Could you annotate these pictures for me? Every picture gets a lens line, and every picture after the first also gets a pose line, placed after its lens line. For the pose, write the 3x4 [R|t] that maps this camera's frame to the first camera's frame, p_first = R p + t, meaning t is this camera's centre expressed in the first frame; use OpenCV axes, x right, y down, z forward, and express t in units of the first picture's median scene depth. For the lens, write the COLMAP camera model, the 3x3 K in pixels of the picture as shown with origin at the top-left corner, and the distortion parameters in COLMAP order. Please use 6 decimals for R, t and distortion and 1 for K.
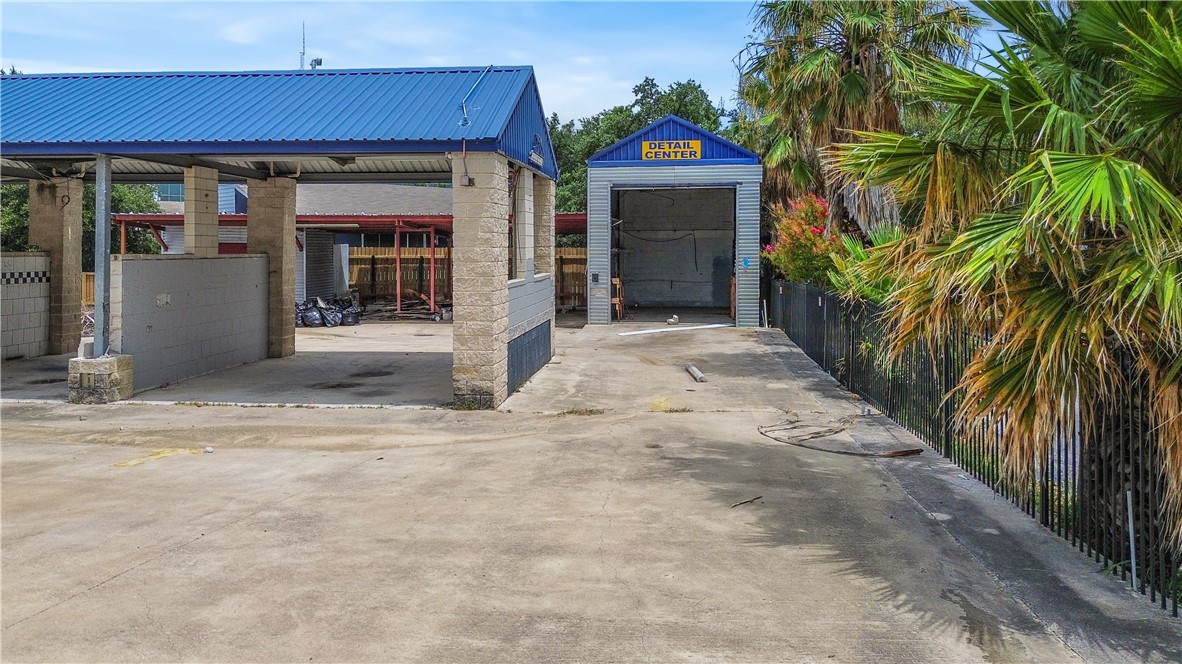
lens RADIAL K [[865.6, 0, 590.7], [0, 865.6, 224.0], [0, 0, 1]] dist [0.043242, -0.002773]
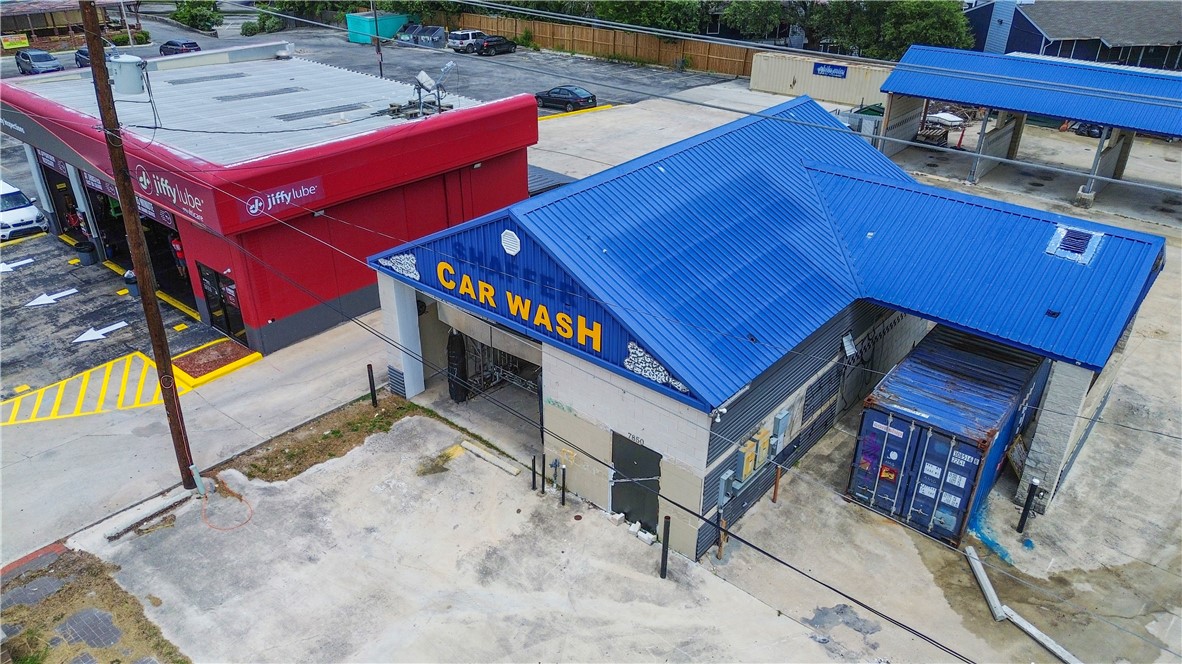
lens RADIAL K [[833.7, 0, 587.3], [0, 833.7, 334.0], [0, 0, 1]] dist [0.075741, -0.076485]
pose [[0.824016, 0.276171, -0.494699, -0.411318], [0.005935, 0.868897, 0.494958, -0.863424], [0.566535, -0.410789, 0.714346, -2.198024]]
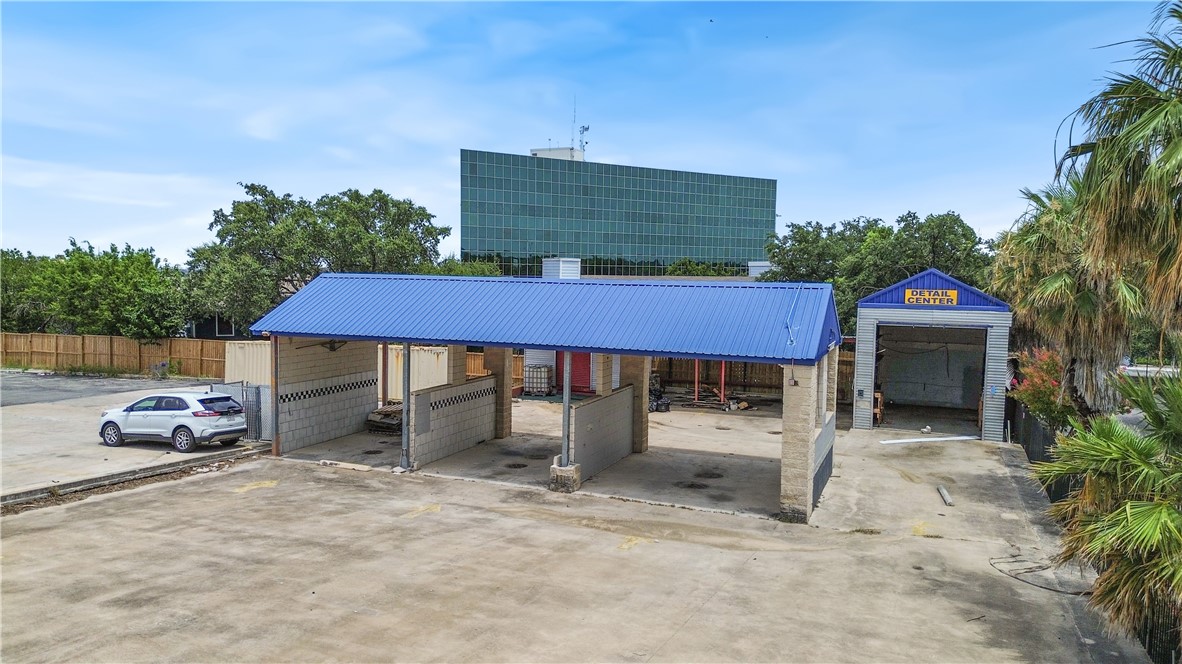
lens RADIAL K [[833.7, 0, 587.3], [0, 833.7, 334.0], [0, 0, 1]] dist [0.075741, -0.076485]
pose [[0.960520, 0.033595, -0.276174, -0.080630], [-0.007309, 0.995387, 0.095661, -0.263611], [0.278114, -0.089866, 0.956335, -0.528166]]
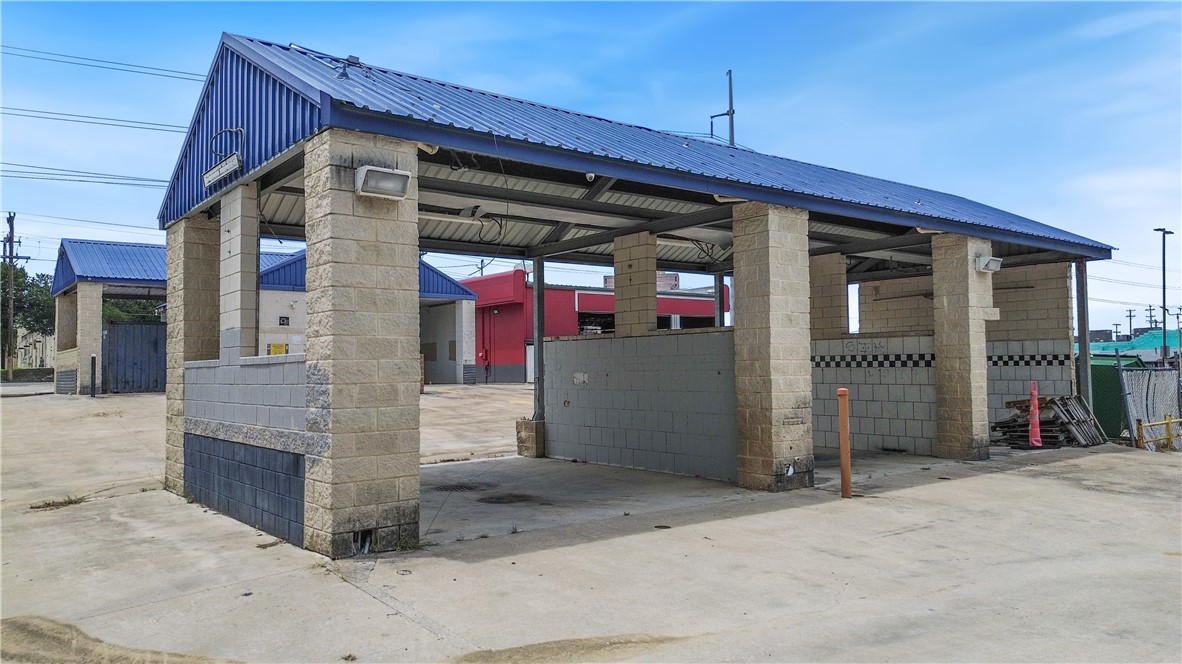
lens RADIAL K [[833.7, 0, 587.3], [0, 833.7, 334.0], [0, 0, 1]] dist [0.075741, -0.076485]
pose [[-0.726172, -0.020781, -0.687199, 0.191158], [0.029930, 0.997640, -0.061796, 0.096329], [0.686861, -0.065442, -0.723836, 1.744087]]
